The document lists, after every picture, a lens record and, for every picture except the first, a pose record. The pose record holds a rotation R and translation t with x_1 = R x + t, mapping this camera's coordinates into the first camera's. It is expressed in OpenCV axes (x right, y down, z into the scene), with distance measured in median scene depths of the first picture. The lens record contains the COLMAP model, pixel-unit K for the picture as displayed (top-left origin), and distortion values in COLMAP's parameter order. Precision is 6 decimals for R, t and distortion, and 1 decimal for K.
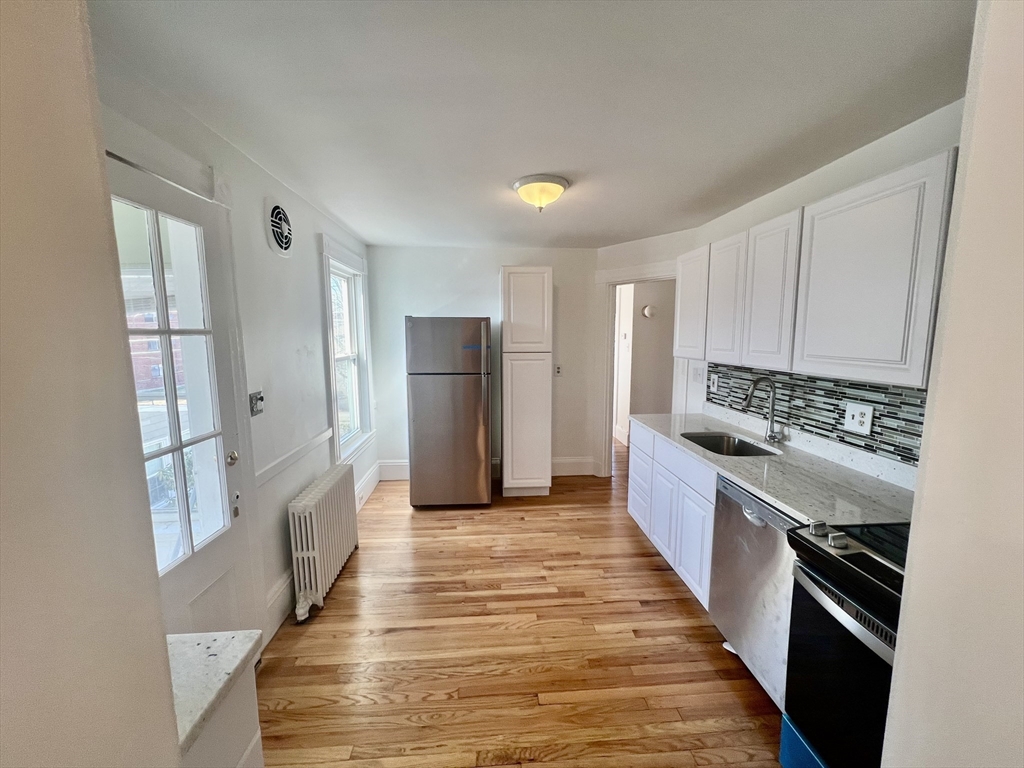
lens RADIAL K [[411.3, 0, 513.5], [0, 411.3, 384.0], [0, 0, 1]] dist [-0.001599, 0.000542]
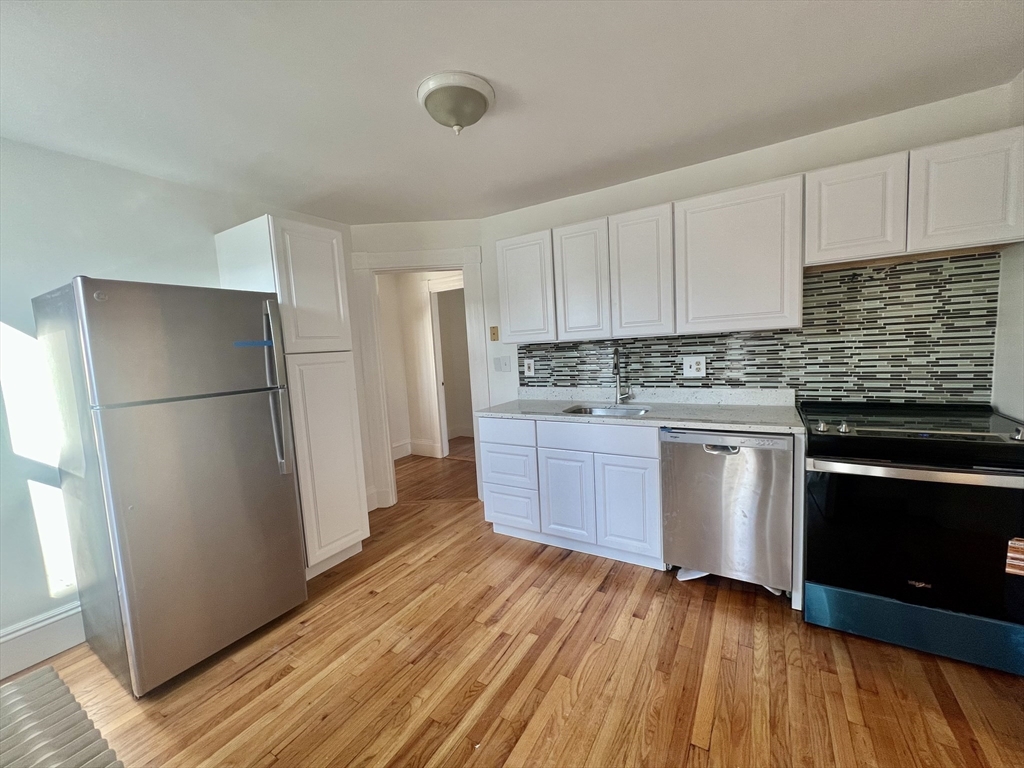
lens RADIAL K [[411.3, 0, 512.3], [0, 411.3, 384.5], [0, 0, 1]] dist [-0.001599, 0.000542]
pose [[0.579553, -0.107789, 0.807774, -0.501278], [0.154394, 0.987785, 0.021037, 0.014638], [-0.800175, 0.112523, 0.589116, 0.539212]]
